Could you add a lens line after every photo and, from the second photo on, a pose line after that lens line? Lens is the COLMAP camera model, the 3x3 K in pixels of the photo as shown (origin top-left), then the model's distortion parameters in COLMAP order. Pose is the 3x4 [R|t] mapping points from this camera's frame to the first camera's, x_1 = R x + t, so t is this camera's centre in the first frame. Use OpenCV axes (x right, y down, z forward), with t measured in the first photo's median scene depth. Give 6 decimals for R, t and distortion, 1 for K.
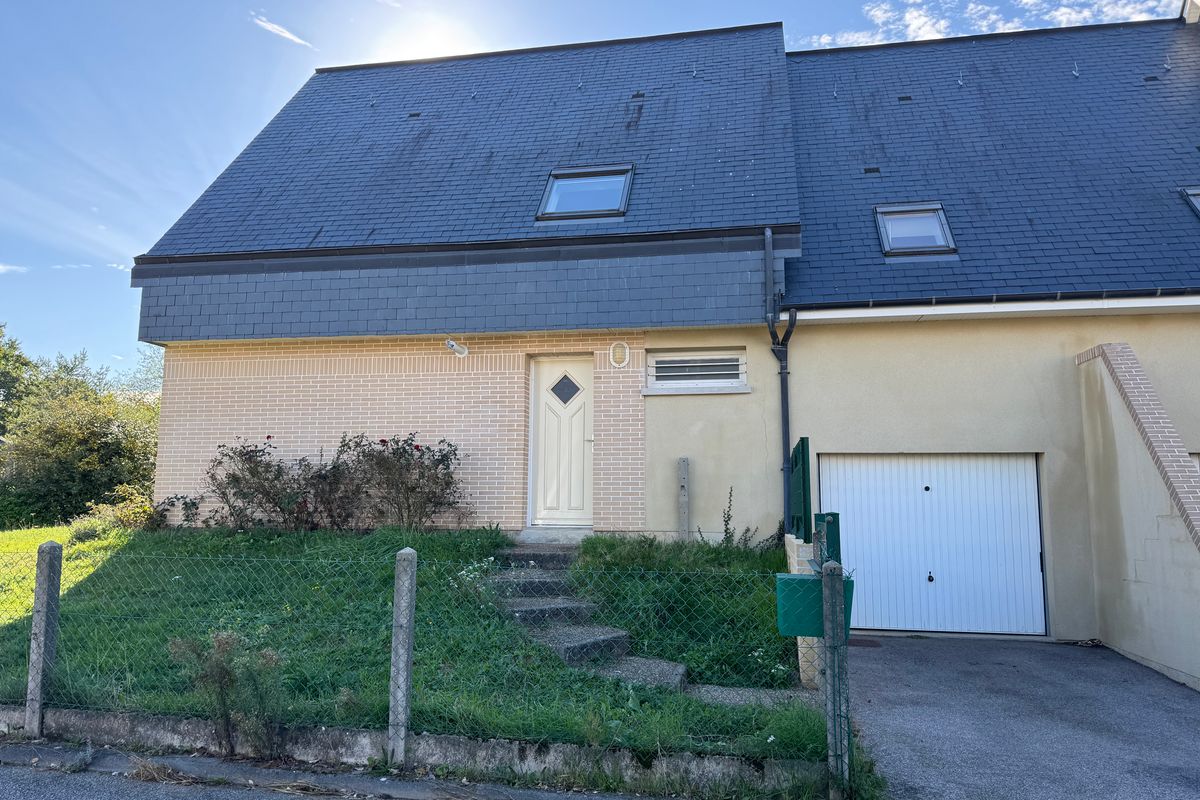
lens RADIAL K [[841.8, 0, 600.9], [0, 841.8, 408.5], [0, 0, 1]] dist [0.032105, -0.058294]
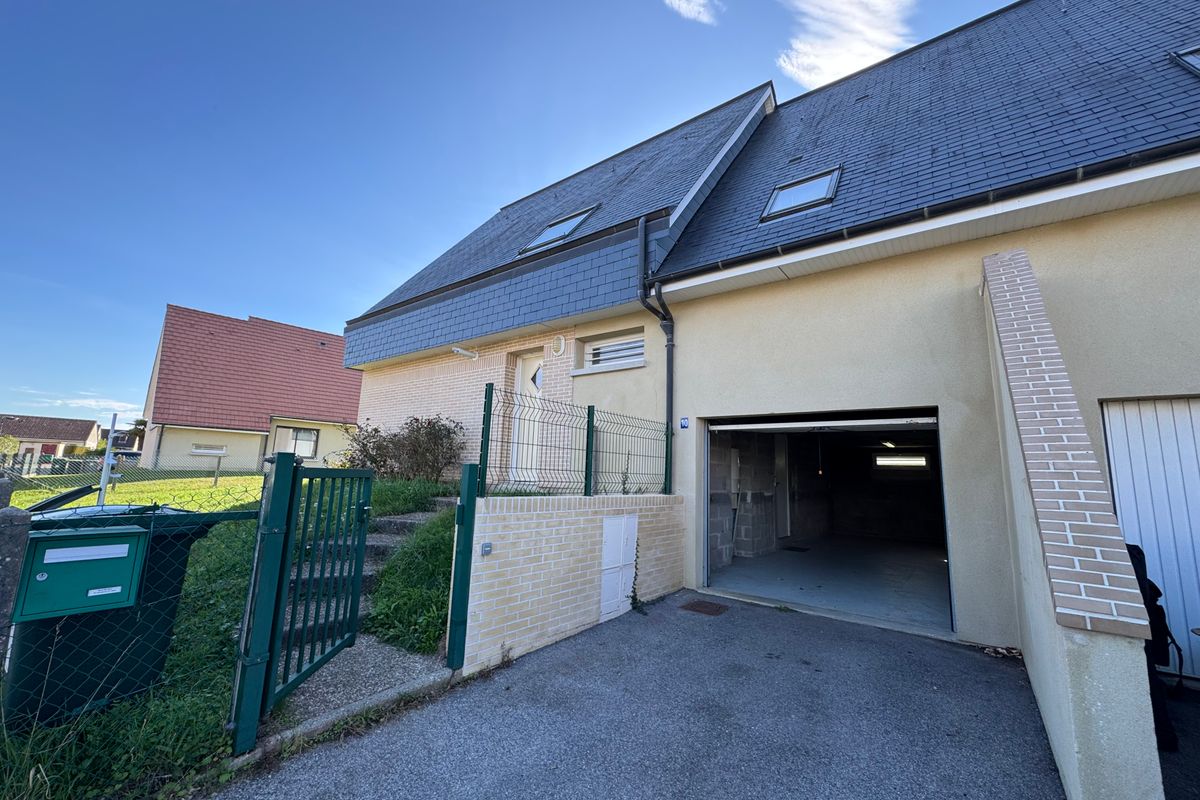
lens RADIAL K [[481.4, 0, 597.9], [0, 481.4, 391.1], [0, 0, 1]] dist [-0.003115, 0.000334]
pose [[0.895421, -0.056147, -0.441667, 0.402665], [0.030216, 0.997393, -0.065535, 0.054274], [0.444195, 0.045336, 0.894783, 0.401153]]
